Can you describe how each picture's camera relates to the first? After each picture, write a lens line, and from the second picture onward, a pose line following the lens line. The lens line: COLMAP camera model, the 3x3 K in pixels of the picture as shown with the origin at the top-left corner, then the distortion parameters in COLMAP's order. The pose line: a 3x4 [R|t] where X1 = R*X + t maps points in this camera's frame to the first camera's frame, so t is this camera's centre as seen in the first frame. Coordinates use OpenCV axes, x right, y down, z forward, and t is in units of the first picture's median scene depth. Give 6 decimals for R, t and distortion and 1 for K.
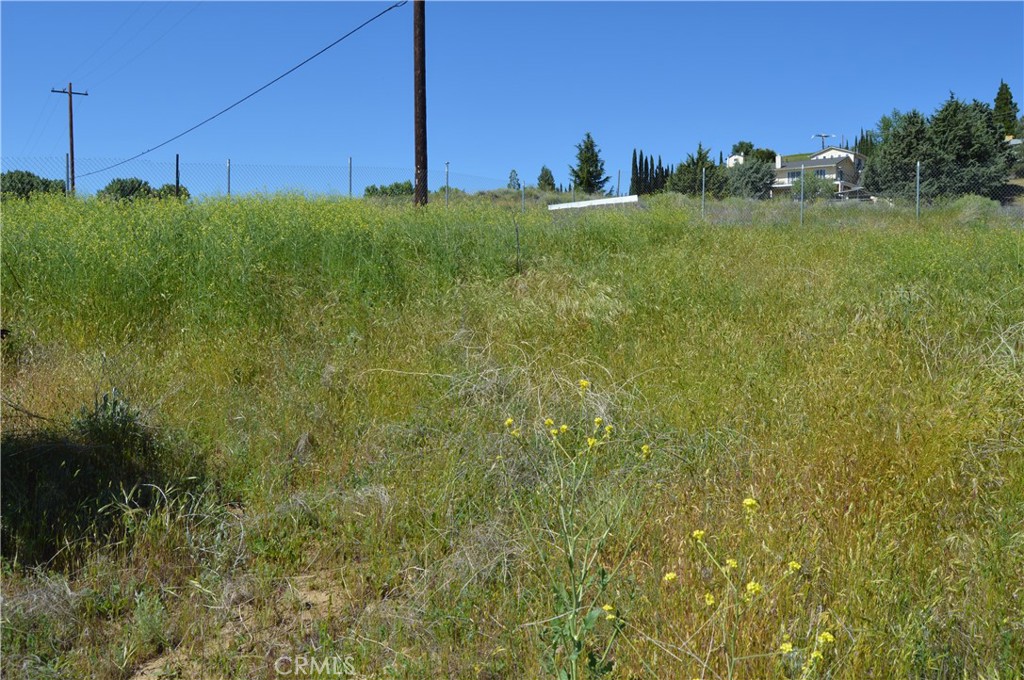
lens RADIAL K [[817.0, 0, 508.5], [0, 817.0, 339.2], [0, 0, 1]] dist [-0.097376, 0.042799]
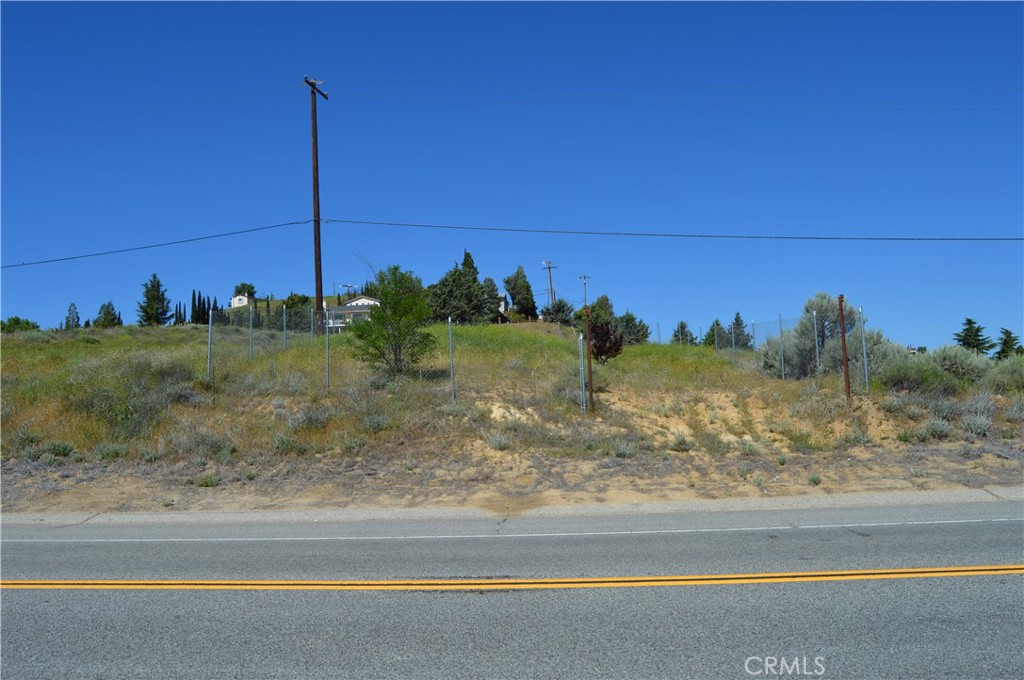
lens RADIAL K [[817.0, 0, 507.0], [0, 817.0, 347.2], [0, 0, 1]] dist [-0.097376, 0.042799]
pose [[0.801234, 0.017746, 0.598088, -0.180922], [0.076892, 0.988219, -0.132330, 0.027111], [-0.593391, 0.152015, 0.790430, -0.138364]]
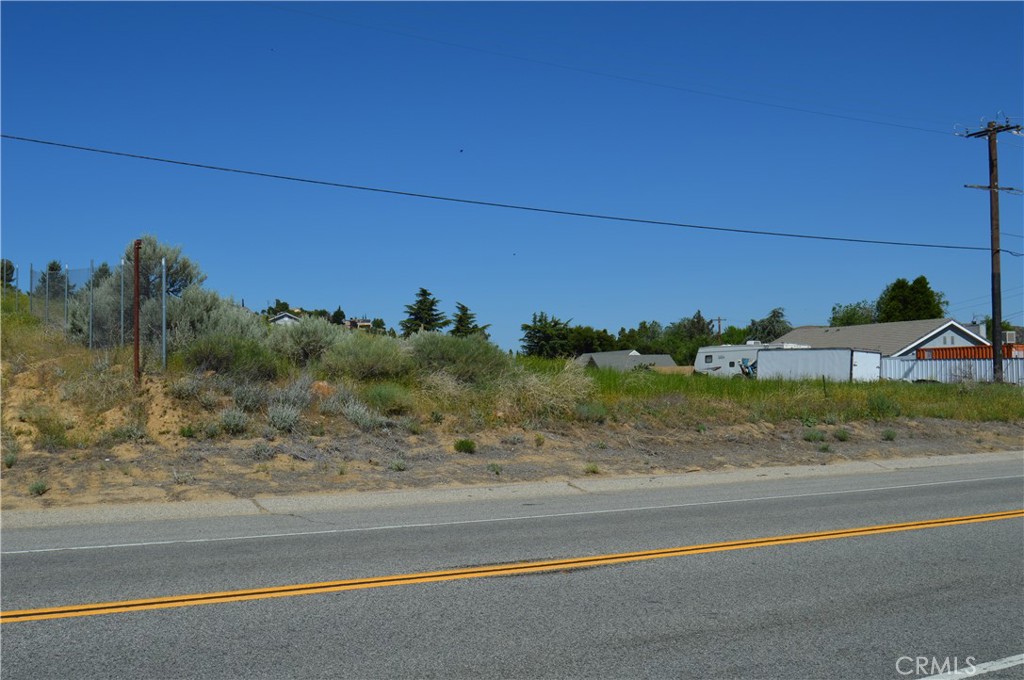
lens RADIAL K [[1091.9, 0, 512.9], [0, 1091.9, 338.6], [0, 0, 1]] dist [-0.066979, 0.000000]
pose [[0.322437, 0.031588, 0.946064, -0.166712], [0.068997, 0.996000, -0.056771, 0.028280], [-0.944073, 0.083581, 0.318967, -0.154732]]
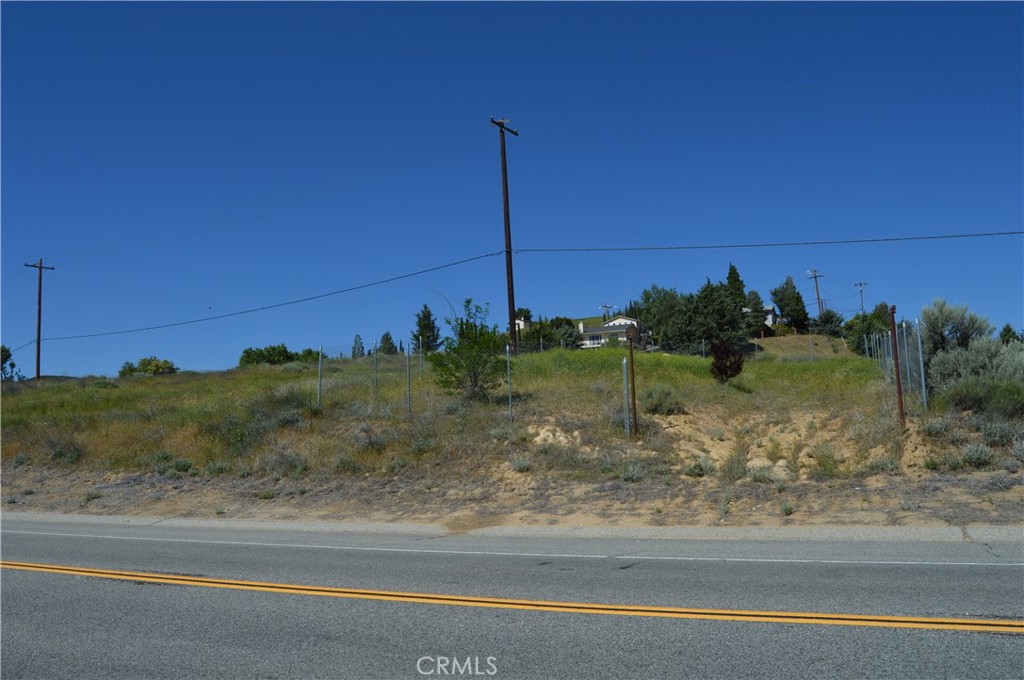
lens RADIAL K [[817.0, 0, 506.2], [0, 817.0, 343.9], [0, 0, 1]] dist [-0.097376, 0.042799]
pose [[0.958194, -0.000277, 0.286119, -0.142302], [0.054372, 0.981953, -0.181139, 0.029736], [-0.280906, 0.189123, 0.940917, -0.166333]]
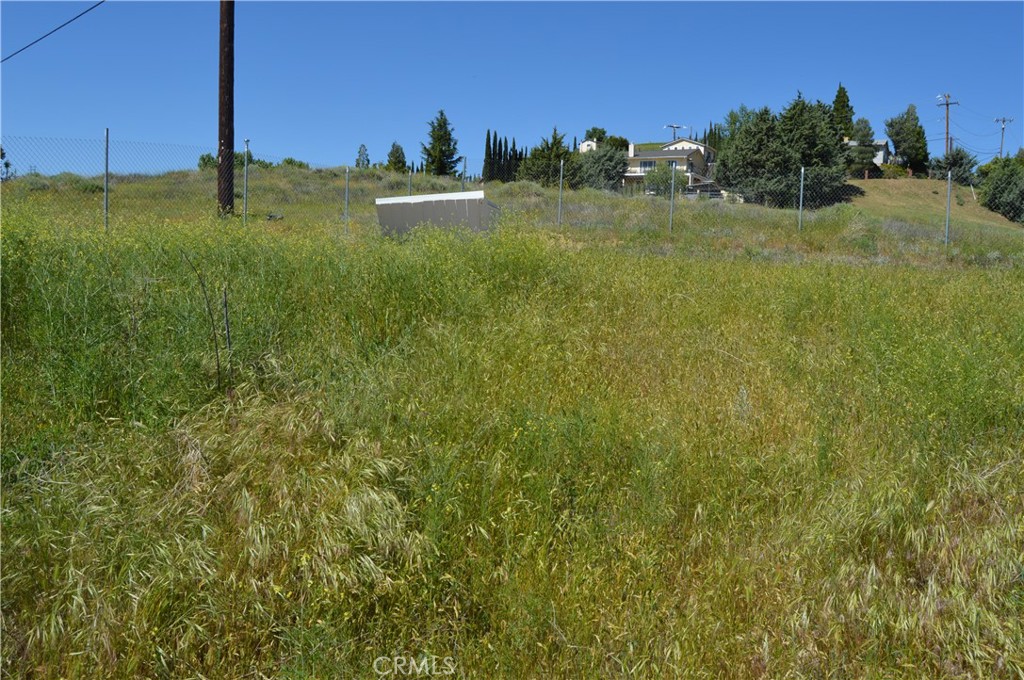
lens RADIAL K [[817.0, 0, 507.7], [0, 817.0, 341.7], [0, 0, 1]] dist [-0.097376, 0.042799]
pose [[0.983417, 0.015789, 0.180667, 0.006080], [-0.021259, 0.999371, 0.028378, -0.008284], [-0.180106, -0.031748, 0.983135, 0.030283]]
